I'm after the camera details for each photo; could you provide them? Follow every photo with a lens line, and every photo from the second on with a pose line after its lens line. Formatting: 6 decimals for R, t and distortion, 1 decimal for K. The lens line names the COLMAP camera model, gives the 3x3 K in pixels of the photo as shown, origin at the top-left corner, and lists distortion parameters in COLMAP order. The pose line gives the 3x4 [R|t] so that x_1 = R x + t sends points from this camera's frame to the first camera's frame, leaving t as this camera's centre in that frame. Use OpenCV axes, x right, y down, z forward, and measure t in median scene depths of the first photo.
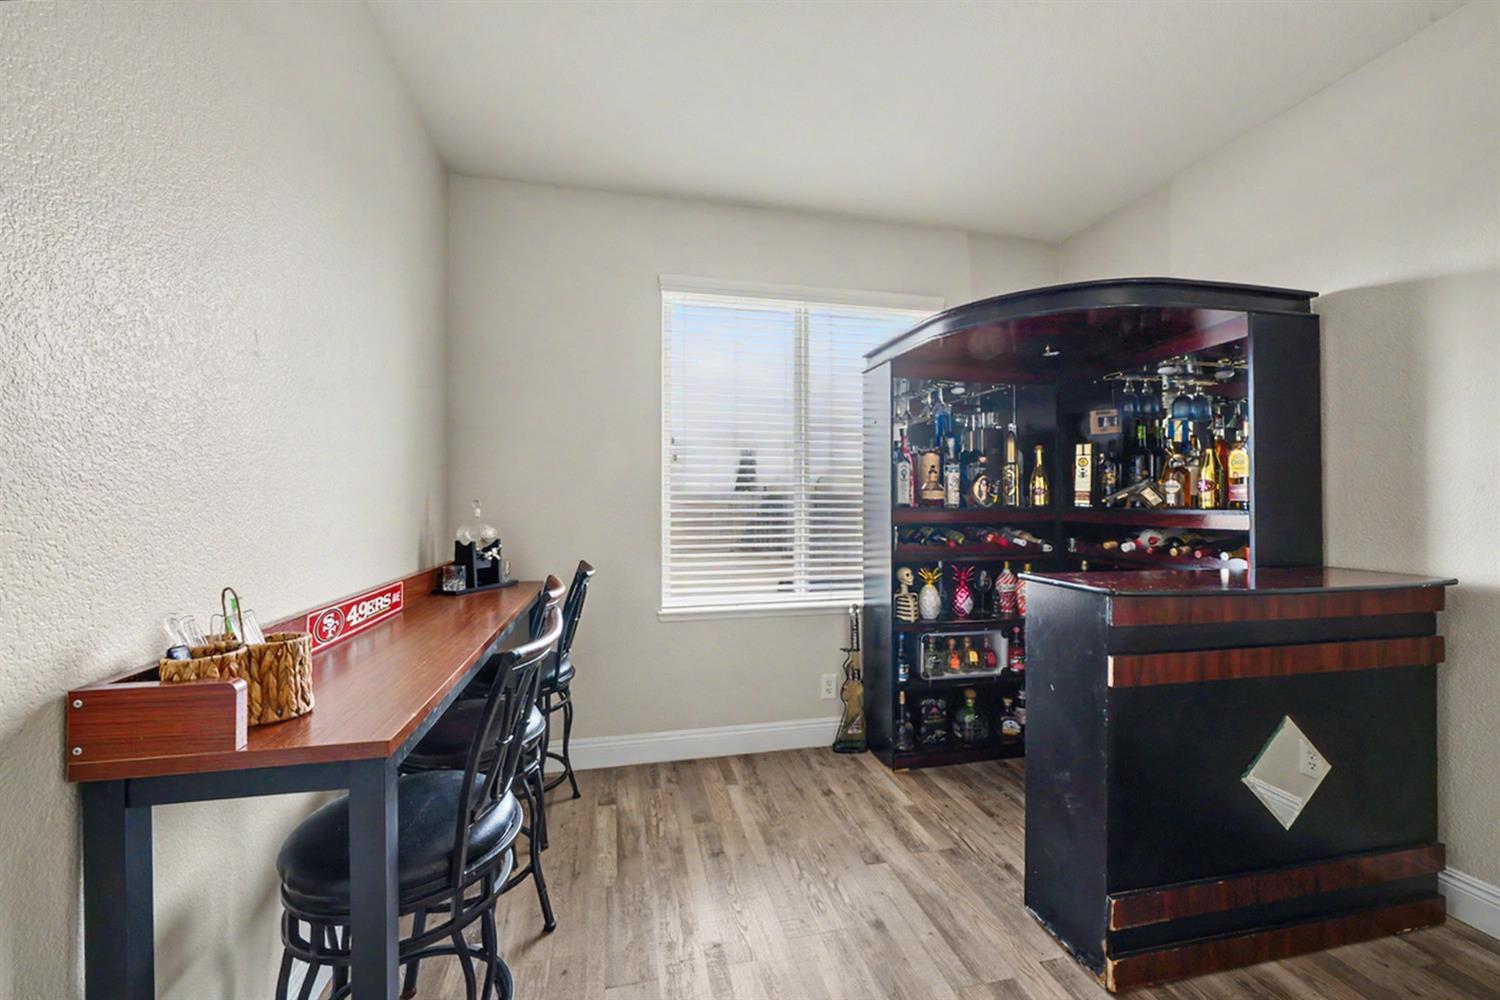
lens RADIAL K [[574.1, 0, 741.9], [0, 574.1, 494.8], [0, 0, 1]] dist [-0.015837, 0.000090]
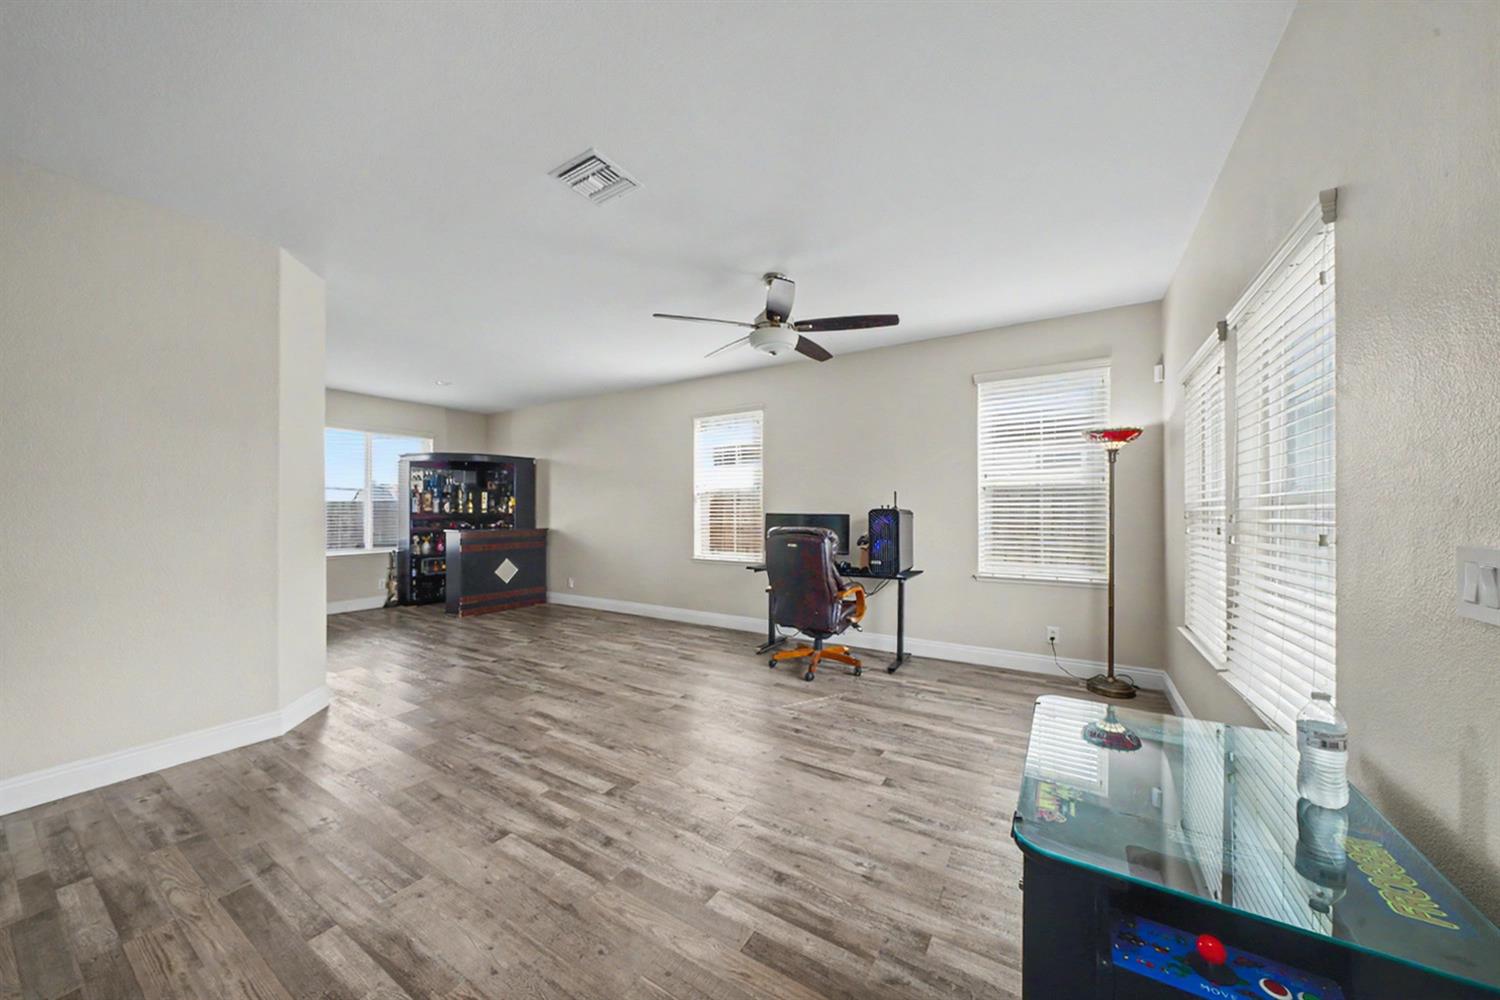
lens RADIAL K [[515.0, 0, 747.5], [0, 515.0, 508.5], [0, 0, 1]] dist [-0.005857, -0.000060]
pose [[0.696109, 0.003160, 0.717929, -0.382019], [-0.007889, 0.999964, 0.003248, -0.023635], [-0.717893, -0.007925, 0.696109, -1.878864]]
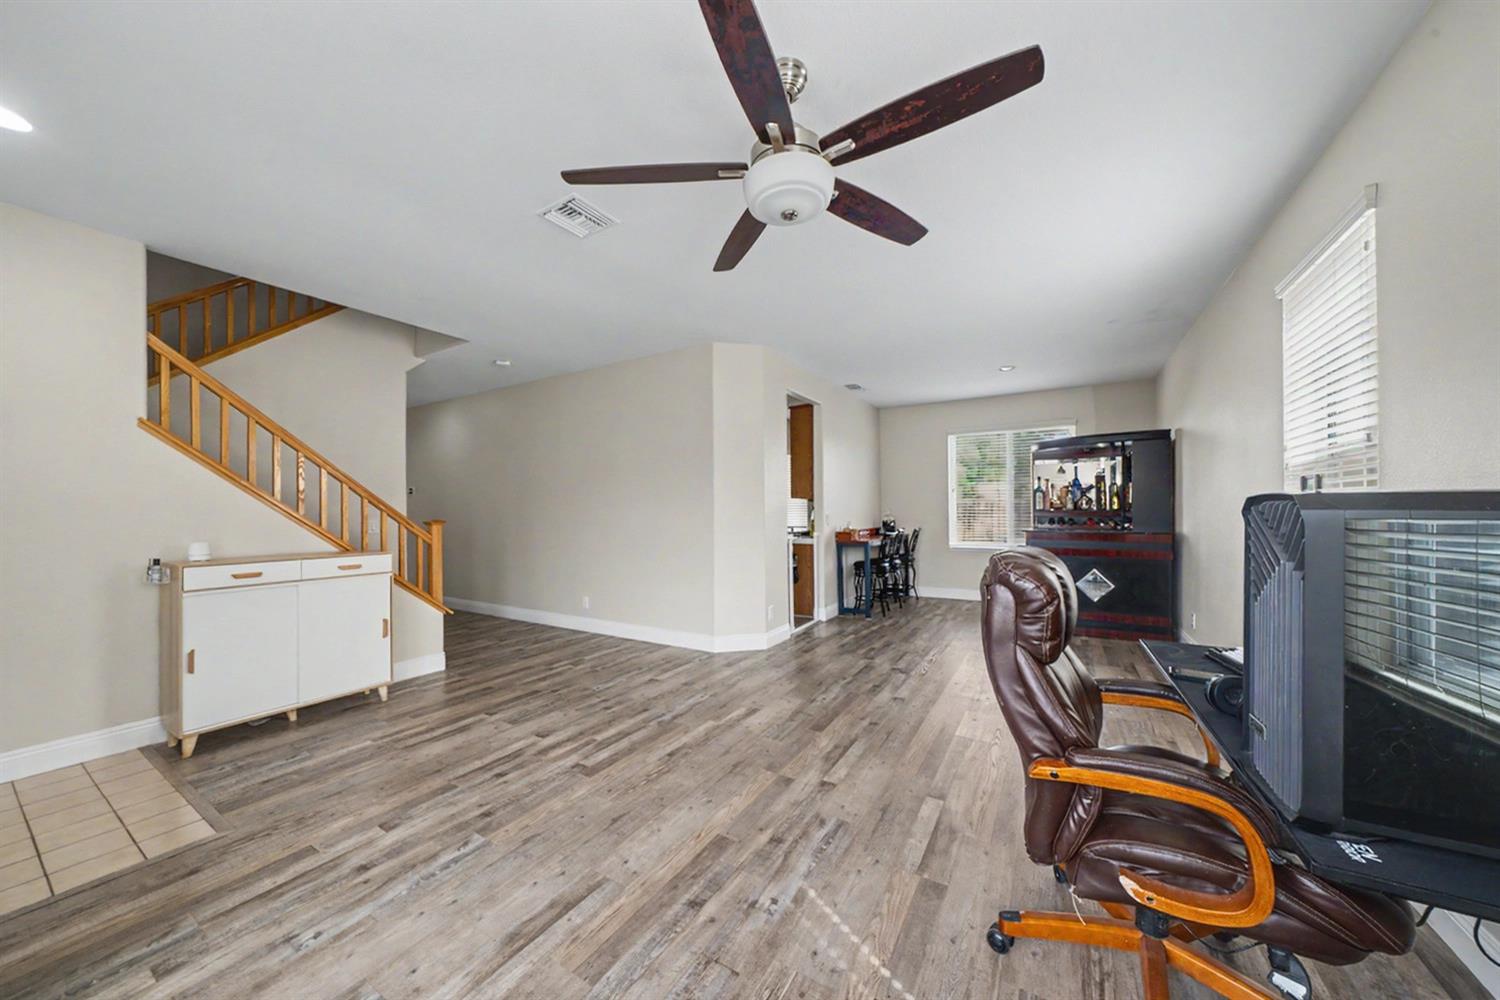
lens RADIAL K [[515.0, 0, 740.5], [0, 515.0, 506.0], [0, 0, 1]] dist [-0.005857, -0.000060]
pose [[0.721196, -0.012229, -0.692623, 0.903556], [0.016442, 0.999865, -0.000534, -0.017851], [0.692536, -0.011003, 0.721299, -1.601846]]
